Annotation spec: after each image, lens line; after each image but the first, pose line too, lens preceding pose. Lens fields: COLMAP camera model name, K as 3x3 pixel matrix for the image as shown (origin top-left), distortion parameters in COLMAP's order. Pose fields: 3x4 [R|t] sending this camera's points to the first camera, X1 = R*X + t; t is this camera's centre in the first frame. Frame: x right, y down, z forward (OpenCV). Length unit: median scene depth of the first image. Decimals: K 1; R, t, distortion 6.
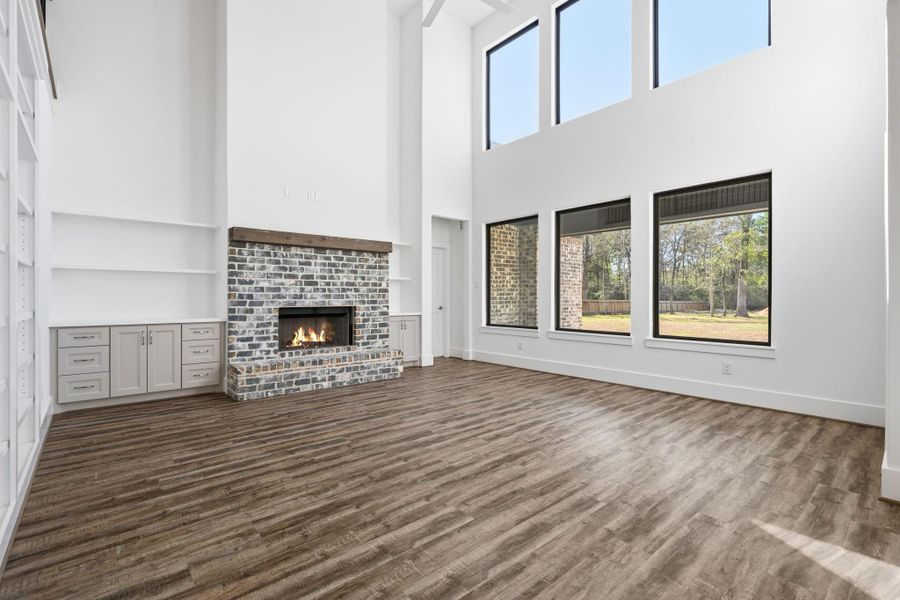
lens RADIAL K [[412.7, 0, 453.3], [0, 412.7, 292.9], [0, 0, 1]] dist [-0.003926, 0.001499]
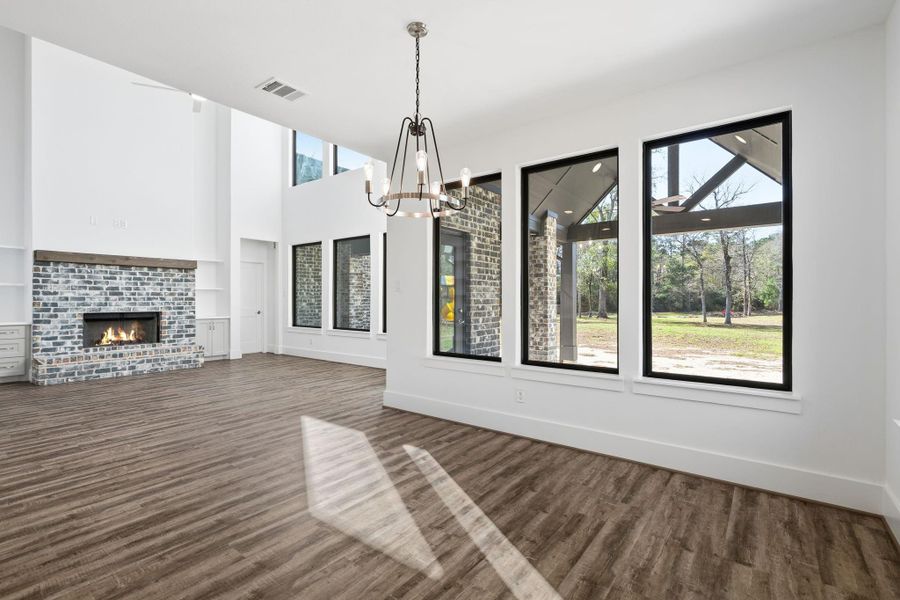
lens RADIAL K [[412.7, 0, 455.7], [0, 412.7, 298.9], [0, 0, 1]] dist [-0.003926, 0.001499]
pose [[0.976590, 0.002367, 0.215096, 0.485606], [-0.004057, 0.999964, 0.007415, -0.025745], [-0.215071, -0.008114, 0.976565, -0.553354]]
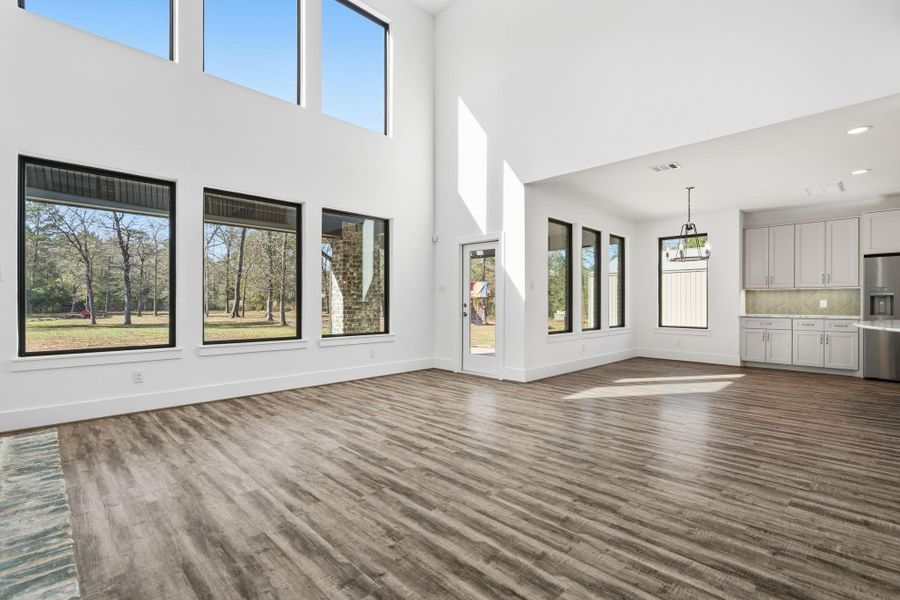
lens RADIAL K [[412.7, 0, 442.2], [0, 412.7, 301.1], [0, 0, 1]] dist [-0.003926, 0.001499]
pose [[-0.052580, 0.001646, 0.998615, -0.736499], [-0.014224, 0.999896, -0.002397, 0.009107], [-0.998515, -0.014330, -0.052551, 0.844194]]
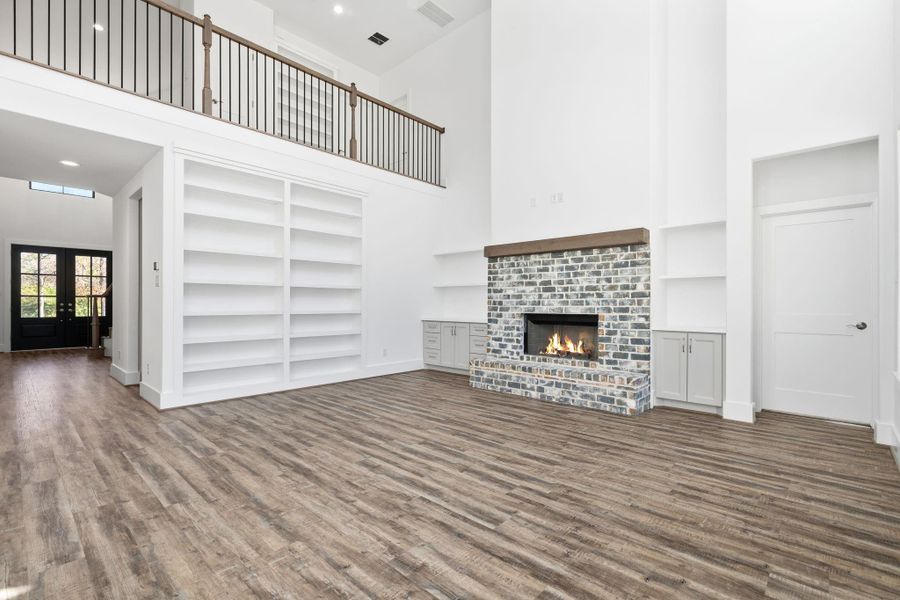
lens RADIAL K [[412.7, 0, 443.8], [0, 412.7, 306.5], [0, 0, 1]] dist [-0.003926, 0.001499]
pose [[0.096615, 0.006854, -0.995298, 0.729446], [0.009530, 0.999924, 0.007811, 0.008380], [0.995276, -0.010240, 0.096543, 0.803519]]
